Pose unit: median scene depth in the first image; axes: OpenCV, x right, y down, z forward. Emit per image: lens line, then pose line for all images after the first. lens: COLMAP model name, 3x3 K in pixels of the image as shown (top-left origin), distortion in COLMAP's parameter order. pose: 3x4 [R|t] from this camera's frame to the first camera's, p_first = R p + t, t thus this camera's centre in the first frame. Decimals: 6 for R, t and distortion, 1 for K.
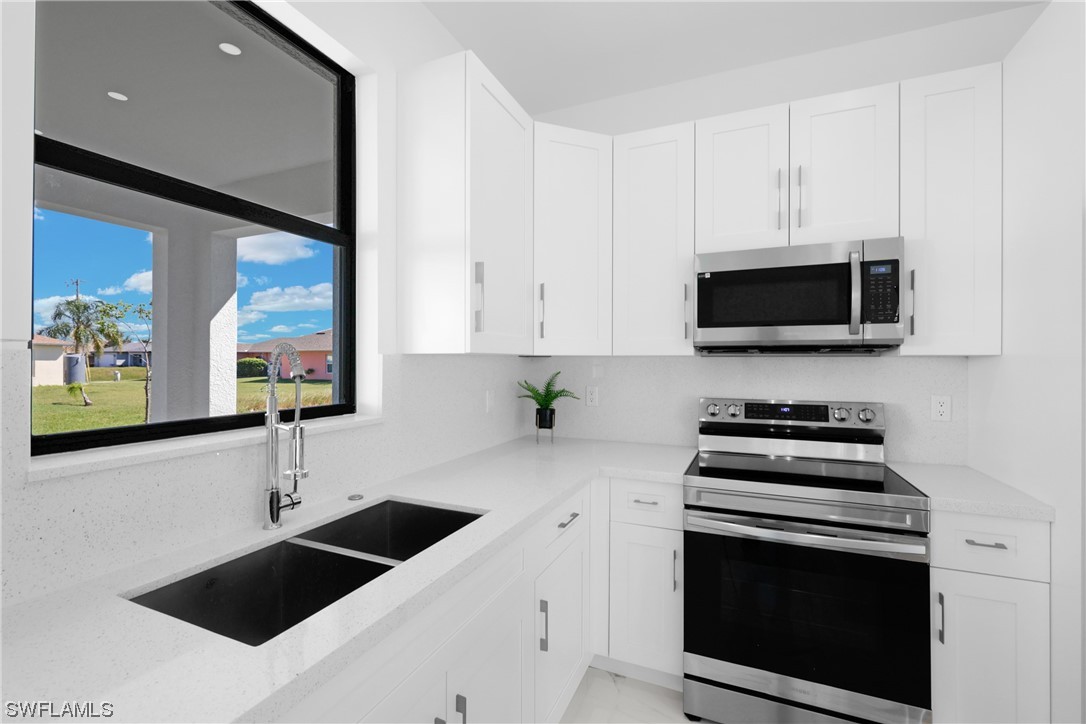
lens RADIAL K [[469.6, 0, 544.1], [0, 469.6, 359.4], [0, 0, 1]] dist [0.000314, 0.000109]
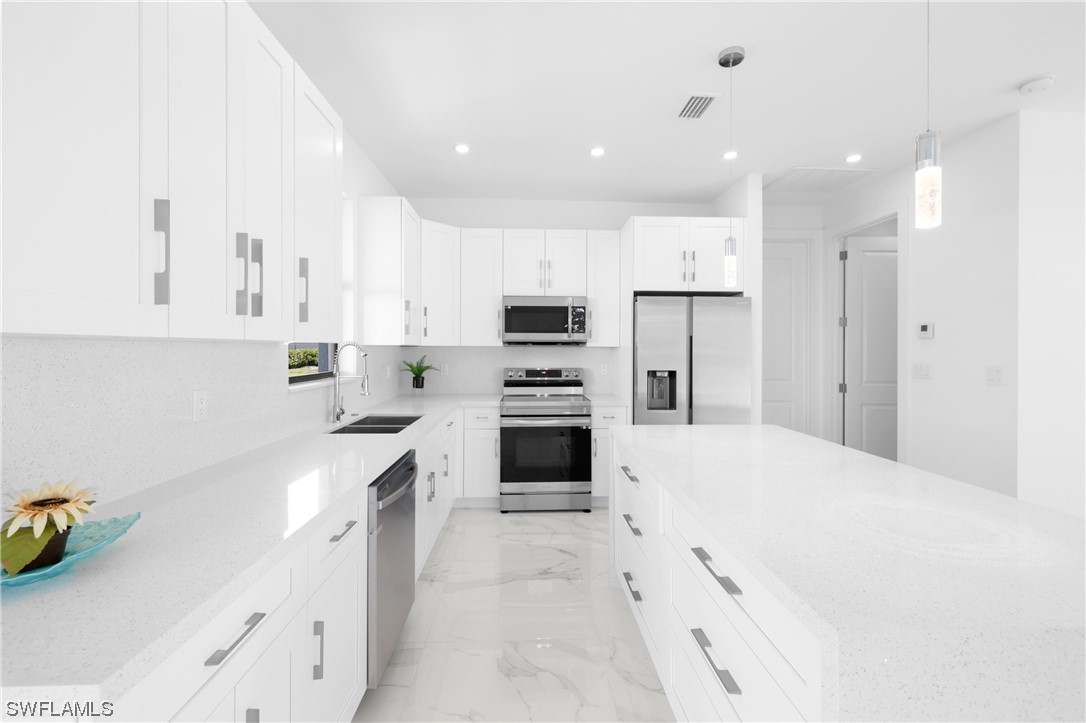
lens RADIAL K [[455.9, 0, 541.4], [0, 455.9, 350.0], [0, 0, 1]] dist [-0.000504, -0.000093]
pose [[0.901300, -0.001487, 0.433193, -0.386297], [-0.001435, 0.999978, 0.006417, -0.005004], [-0.433193, -0.006405, 0.901278, -0.850915]]
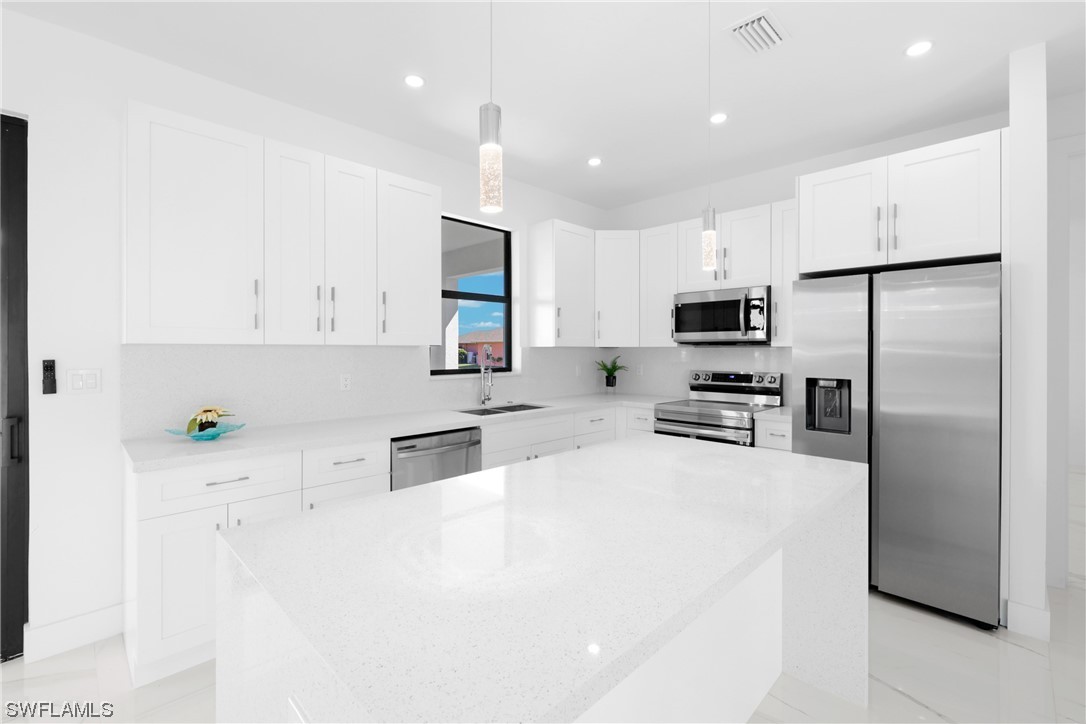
lens RADIAL K [[476.6, 0, 541.7], [0, 476.6, 348.9], [0, 0, 1]] dist [-0.000437, -0.000064]
pose [[0.930665, -0.002861, -0.365861, 0.532969], [0.003060, 0.999995, -0.000035, -0.001394], [0.365859, -0.001087, 0.930670, -1.020736]]
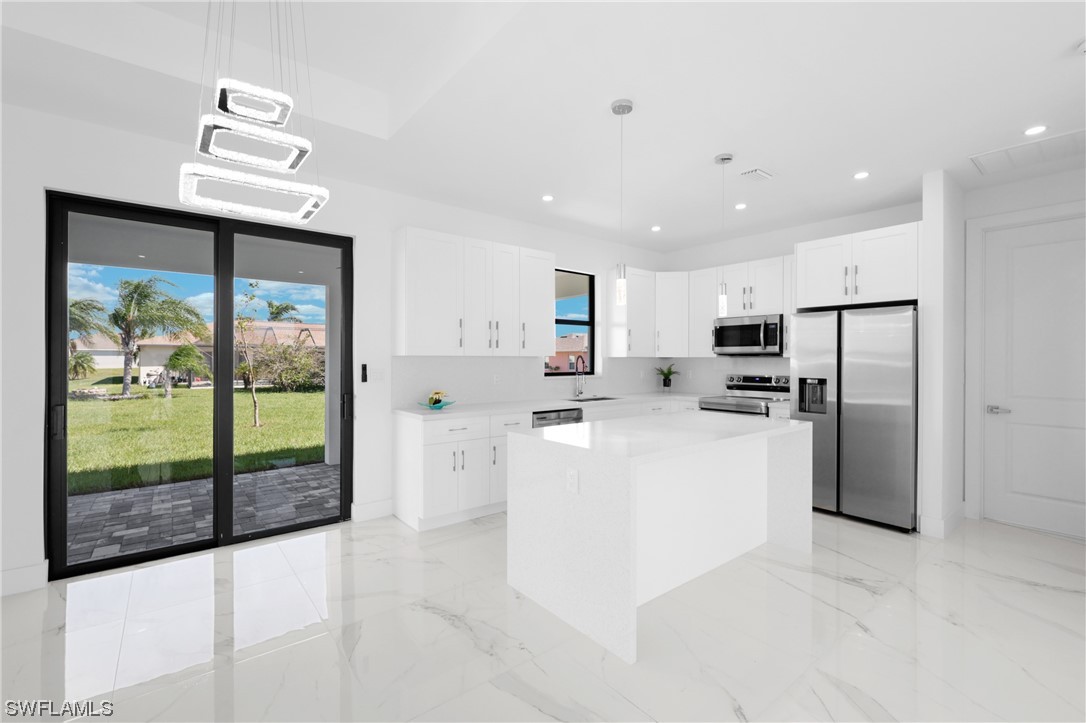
lens RADIAL K [[469.6, 0, 544.1], [0, 469.6, 358.9], [0, 0, 1]] dist [0.000314, 0.000109]
pose [[0.885503, -0.001193, -0.464633, 0.708661], [0.001691, 0.999998, 0.000656, -0.002327], [0.464631, -0.001367, 0.885503, -1.815701]]
